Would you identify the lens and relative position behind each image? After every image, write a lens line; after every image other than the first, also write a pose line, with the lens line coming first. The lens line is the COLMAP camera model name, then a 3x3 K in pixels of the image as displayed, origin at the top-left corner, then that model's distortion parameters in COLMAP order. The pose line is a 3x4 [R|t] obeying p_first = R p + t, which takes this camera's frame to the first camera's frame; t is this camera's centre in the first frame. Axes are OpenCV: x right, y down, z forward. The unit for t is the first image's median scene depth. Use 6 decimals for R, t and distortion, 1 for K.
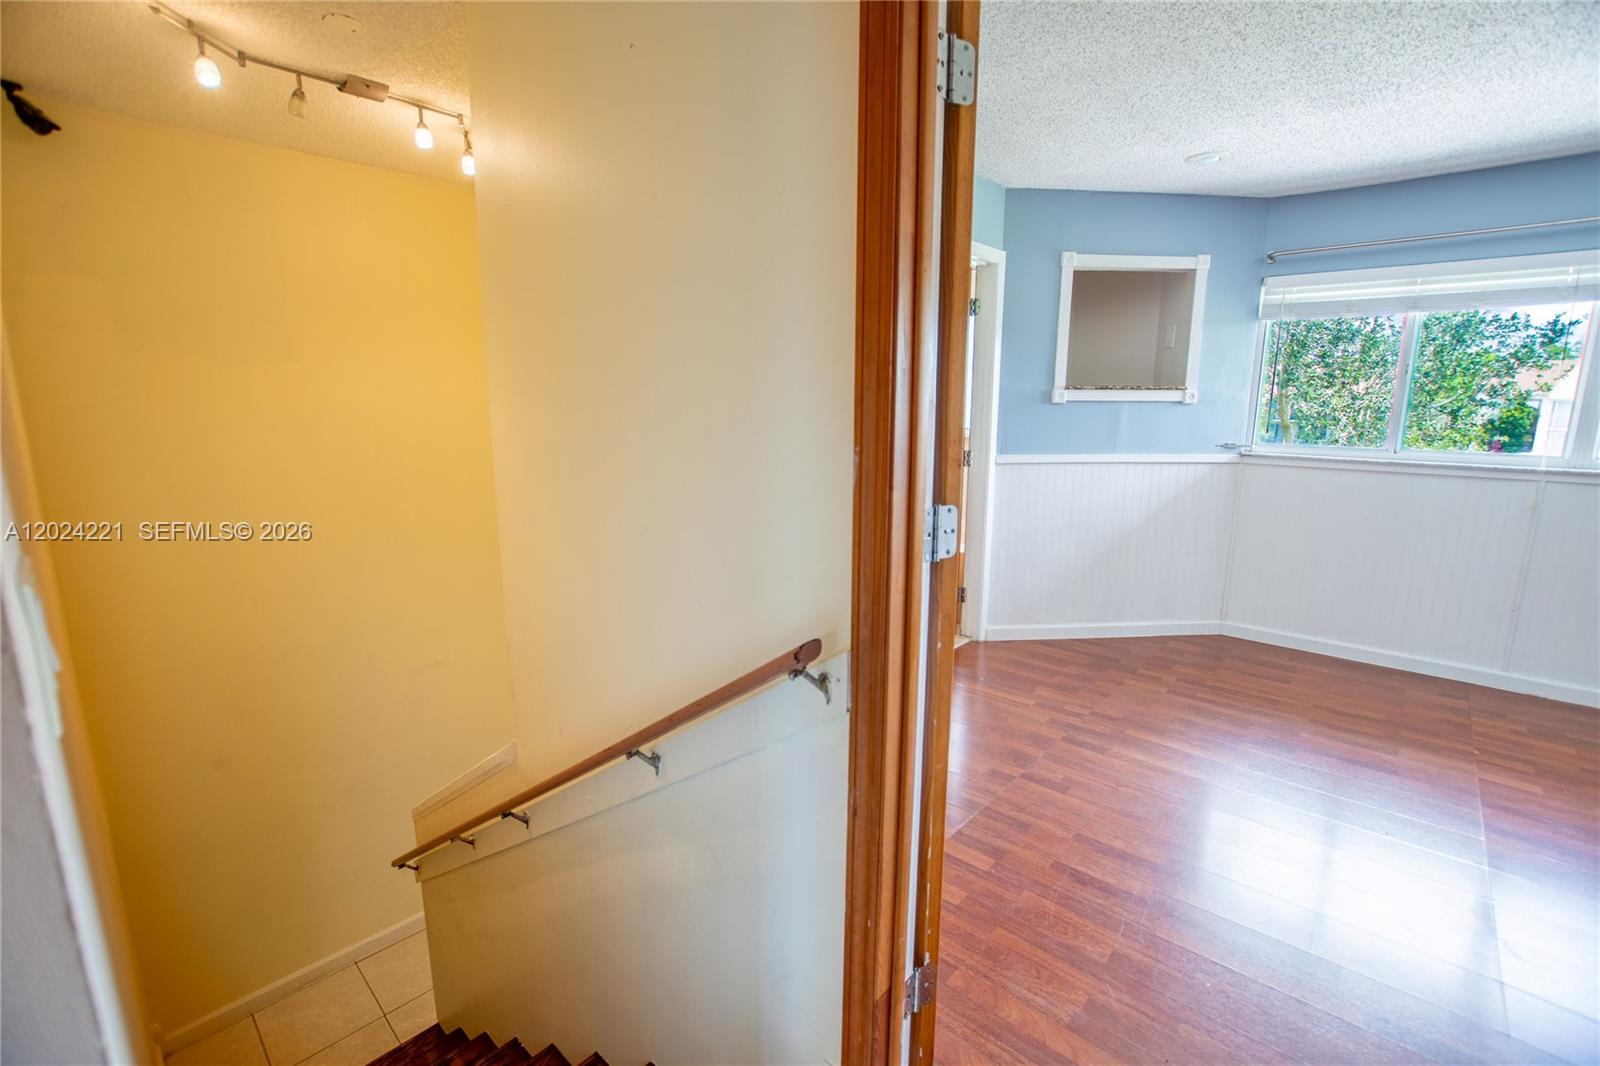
lens RADIAL K [[711.0, 0, 796.0], [0, 711.0, 528.4], [0, 0, 1]] dist [-0.020029, 0.000513]
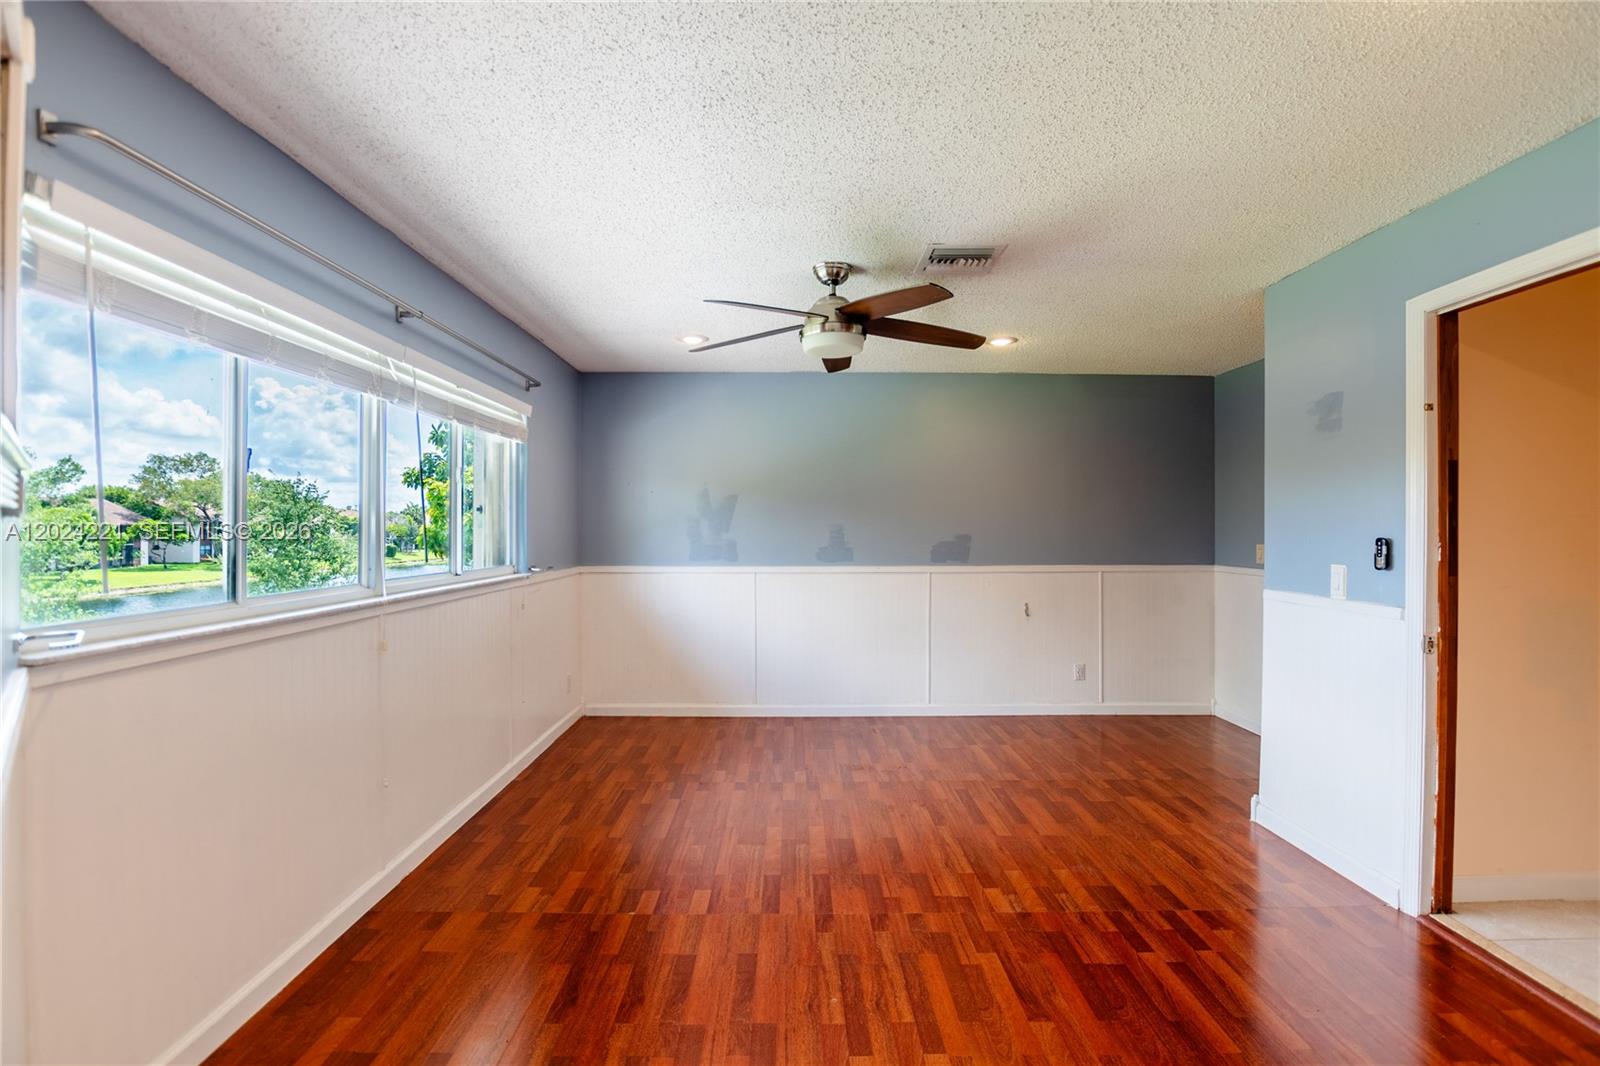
lens RADIAL K [[711.0, 0, 797.5], [0, 711.0, 531.5], [0, 0, 1]] dist [-0.020029, 0.000513]
pose [[-0.677816, -0.004370, 0.735218, 0.133489], [0.130121, 0.983484, 0.125808, -0.160728], [-0.723625, 0.180942, -0.666053, 0.938393]]
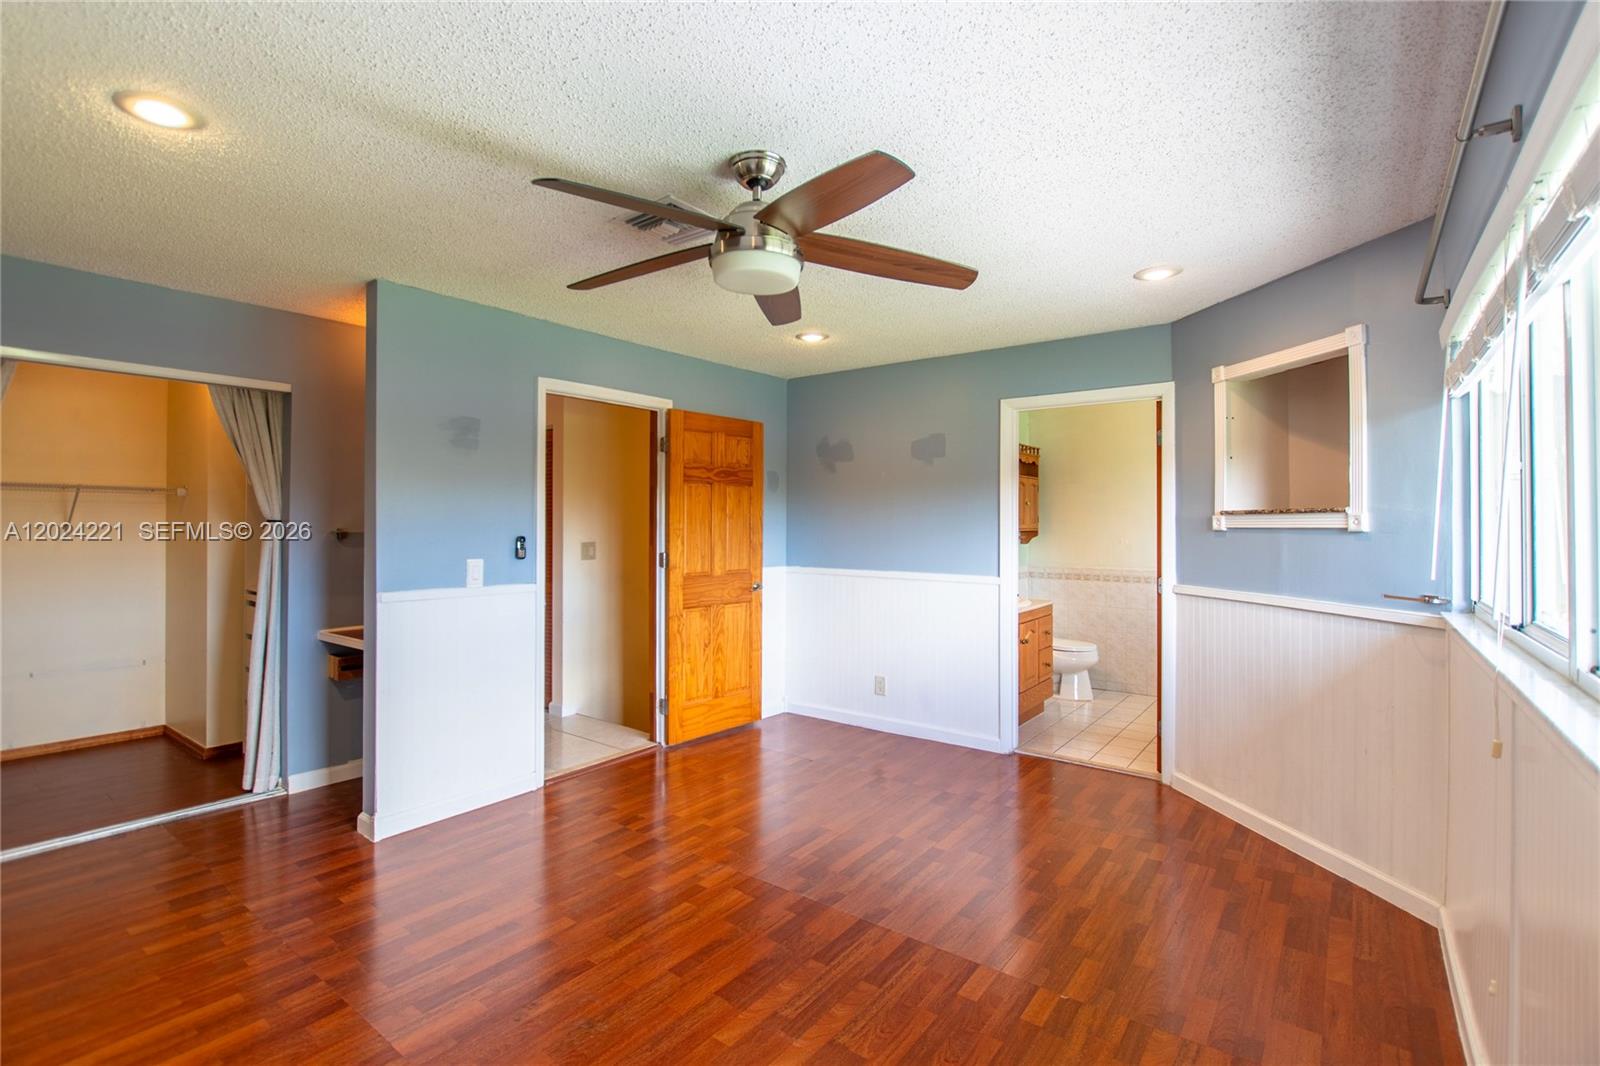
lens RADIAL K [[729.7, 0, 791.4], [0, 729.7, 516.9], [0, 0, 1]] dist [-0.017078, -0.001601]
pose [[0.078893, -0.013010, -0.996798, 1.191652], [-0.184289, 0.982490, -0.027409, -0.068583], [0.979701, 0.185861, 0.075114, 0.396026]]
